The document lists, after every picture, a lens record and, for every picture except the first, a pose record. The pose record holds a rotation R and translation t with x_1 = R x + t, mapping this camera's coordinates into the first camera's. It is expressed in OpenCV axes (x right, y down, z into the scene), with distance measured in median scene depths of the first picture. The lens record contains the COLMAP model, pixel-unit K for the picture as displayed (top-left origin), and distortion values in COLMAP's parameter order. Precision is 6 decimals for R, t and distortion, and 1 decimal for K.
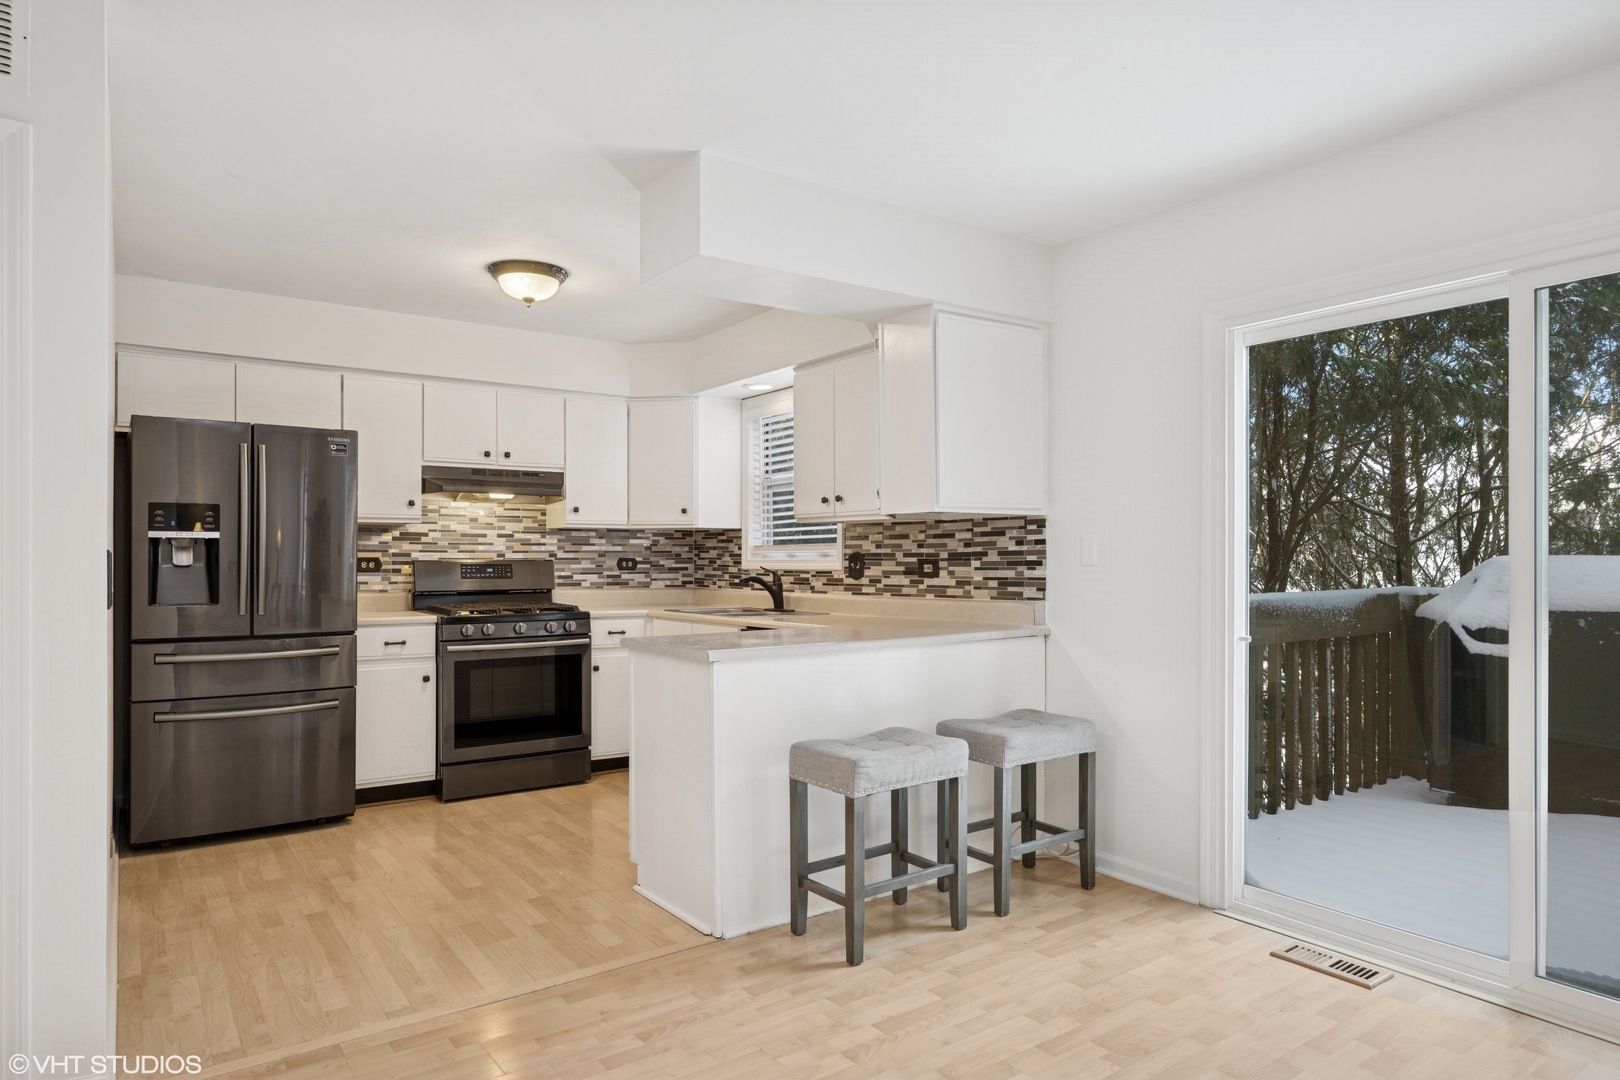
lens RADIAL K [[972.4, 0, 812.4], [0, 972.4, 546.0], [0, 0, 1]] dist [-0.006005, -0.002352]
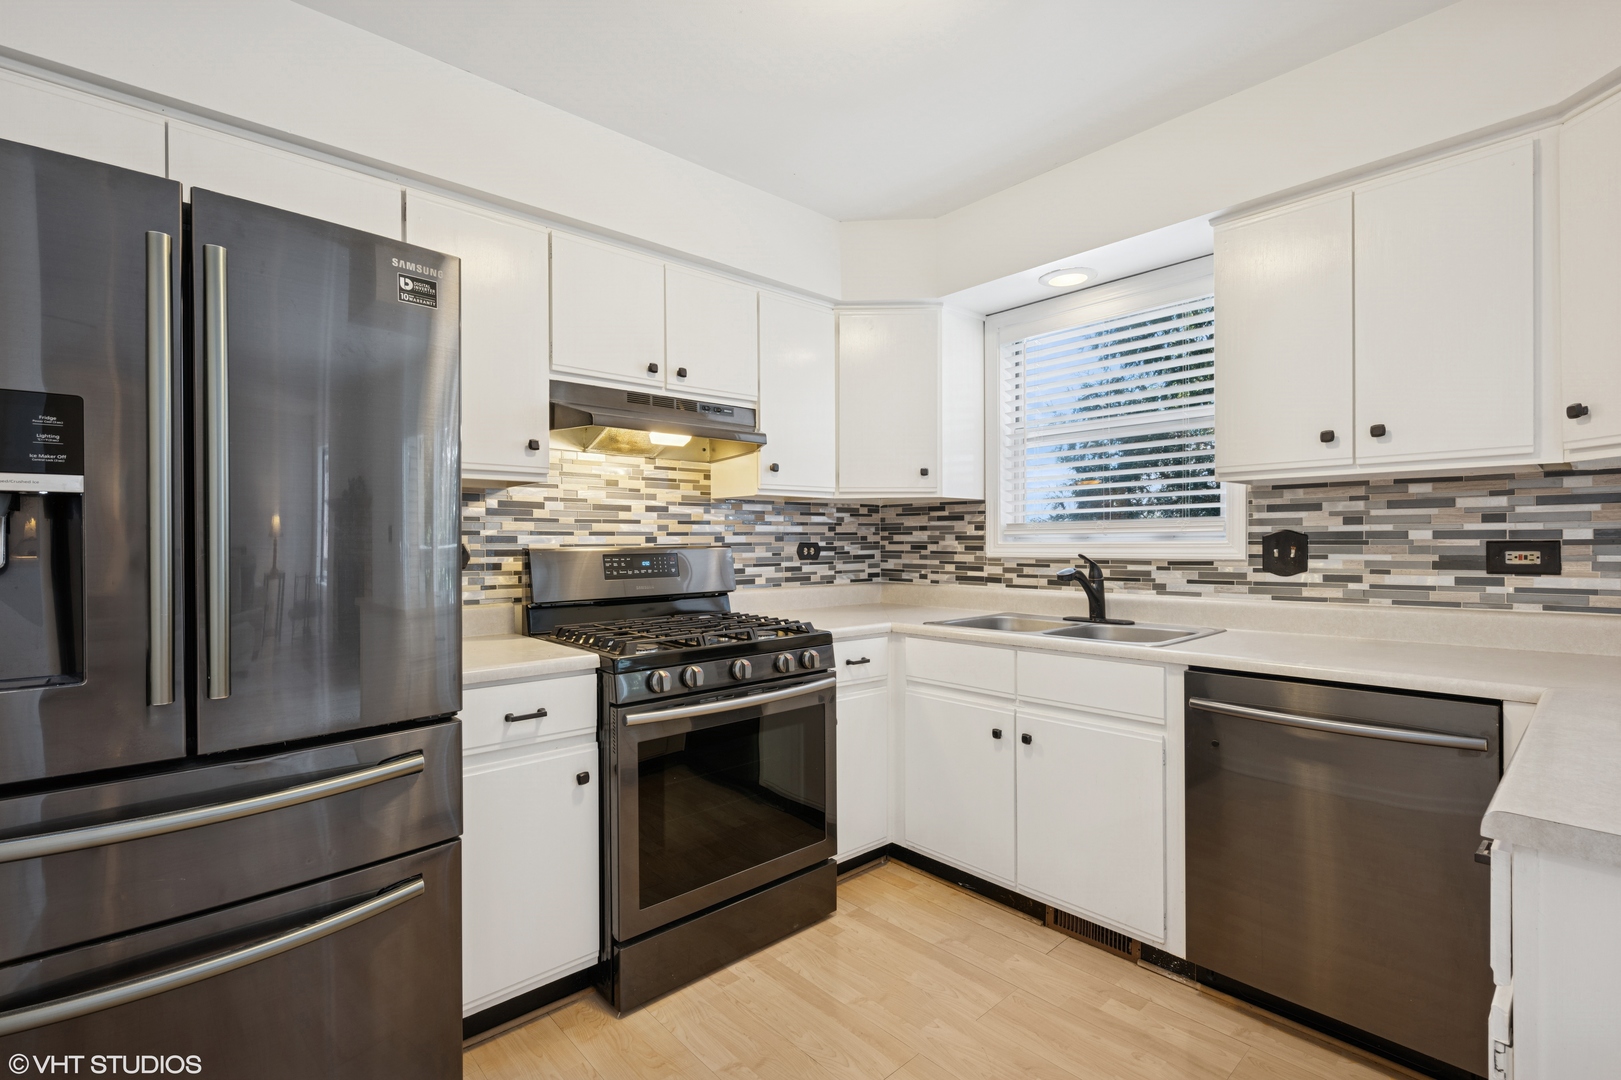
lens RADIAL K [[736.9, 0, 807.6], [0, 736.9, 540.1], [0, 0, 1]] dist [-0.011613, 0.000448]
pose [[0.993863, -0.005481, 0.110484, -0.285142], [0.004225, 0.999924, 0.011597, 0.005153], [-0.110539, -0.011059, 0.993810, 0.531565]]
